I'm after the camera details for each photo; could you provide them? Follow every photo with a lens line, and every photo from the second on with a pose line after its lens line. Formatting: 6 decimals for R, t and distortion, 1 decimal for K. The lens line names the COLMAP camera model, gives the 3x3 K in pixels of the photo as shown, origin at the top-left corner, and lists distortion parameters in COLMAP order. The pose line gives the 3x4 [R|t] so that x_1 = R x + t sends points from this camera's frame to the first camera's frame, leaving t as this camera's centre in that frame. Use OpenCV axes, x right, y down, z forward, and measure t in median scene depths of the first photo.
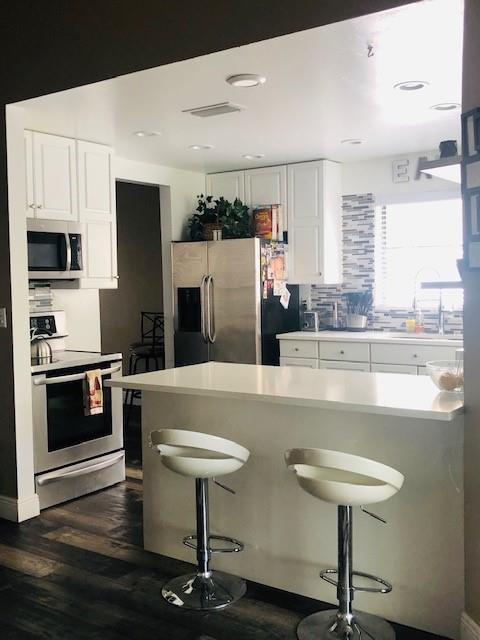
lens RADIAL K [[687.3, 0, 238.2], [0, 687.3, 322.8], [0, 0, 1]] dist [0.022706, 0.000000]
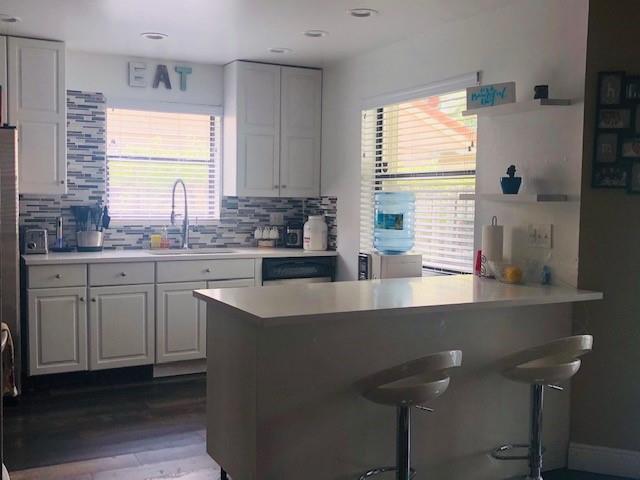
lens RADIAL K [[687.3, 0, 319.0], [0, 687.3, 236.6], [0, 0, 1]] dist [0.022706, 0.000000]
pose [[0.466766, -0.025741, 0.884006, -0.452368], [0.036361, 0.999290, 0.009899, -0.003696], [-0.883633, 0.027523, 0.467371, 0.346603]]
